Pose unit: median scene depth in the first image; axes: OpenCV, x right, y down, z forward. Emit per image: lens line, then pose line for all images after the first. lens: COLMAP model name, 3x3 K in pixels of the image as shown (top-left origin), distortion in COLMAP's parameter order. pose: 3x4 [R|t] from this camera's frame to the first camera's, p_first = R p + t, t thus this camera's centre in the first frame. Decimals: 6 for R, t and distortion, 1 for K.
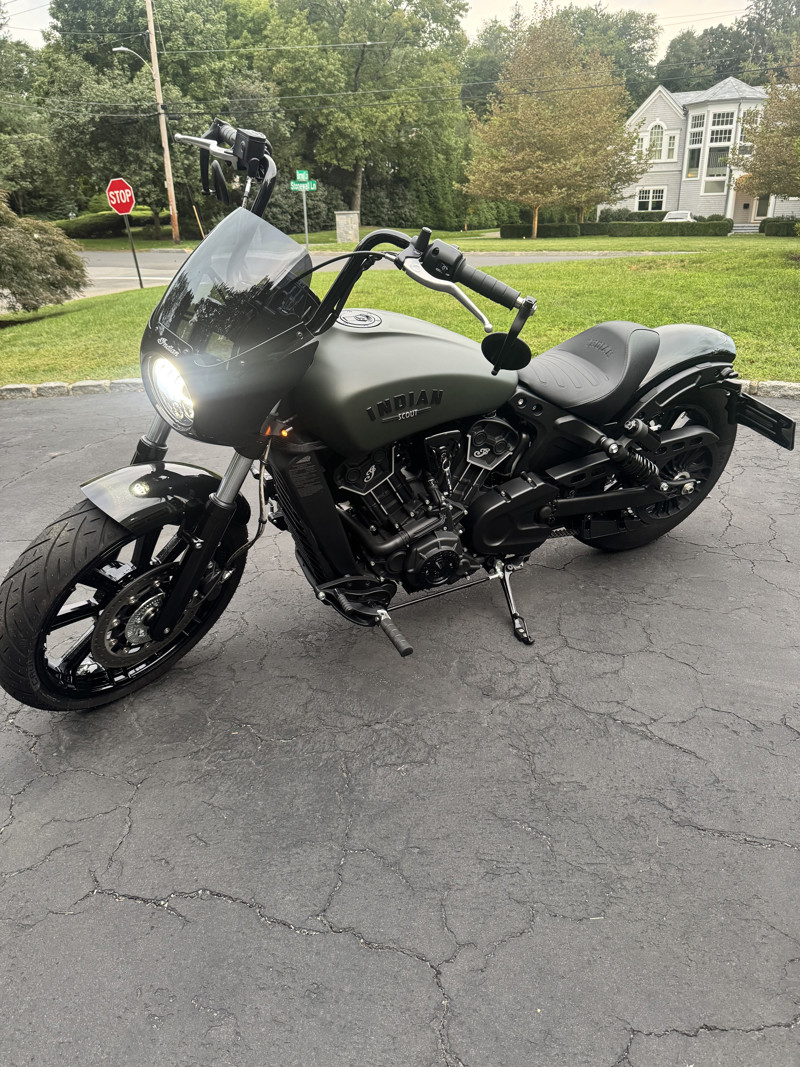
lens RADIAL K [[735.1, 0, 400.0], [0, 735.1, 533.5], [0, 0, 1]] dist [-0.002424, -0.003617]
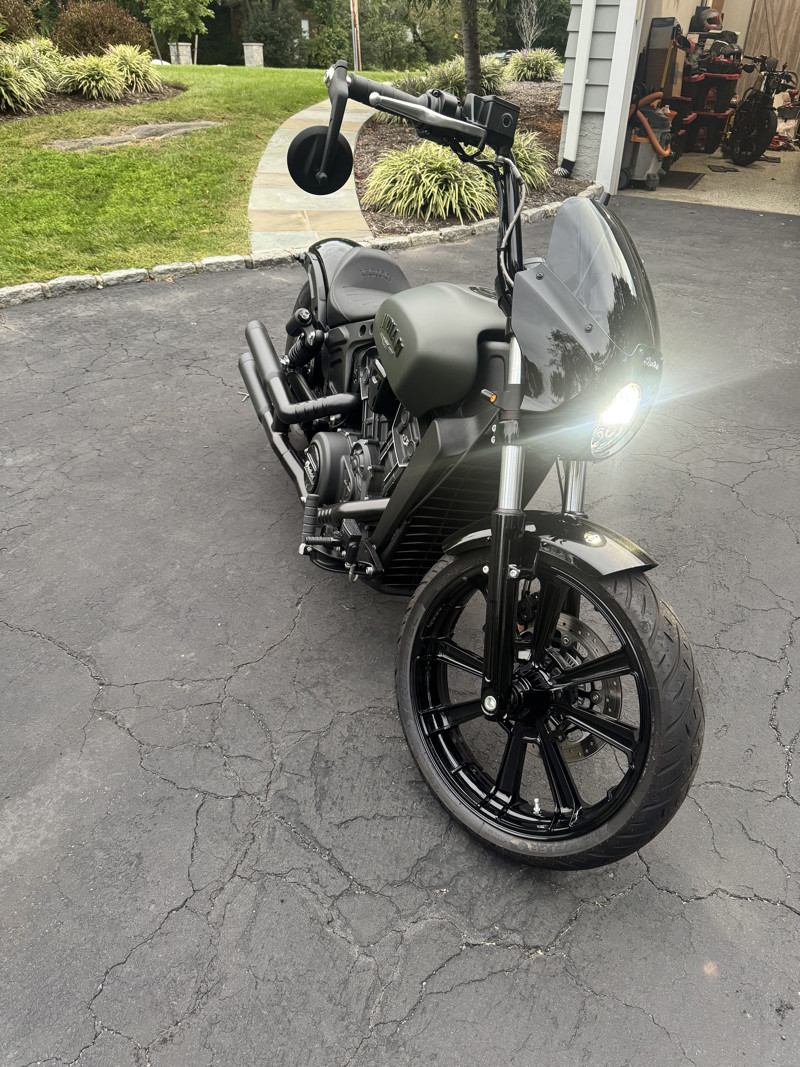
lens RADIAL K [[735.1, 0, 400.0], [0, 735.1, 533.5], [0, 0, 1]] dist [-0.002424, -0.003617]
pose [[0.167128, -0.525075, 0.834485, -0.508655], [0.376909, 0.816127, 0.438037, -0.244580], [-0.911048, 0.241317, 0.334303, 0.422752]]
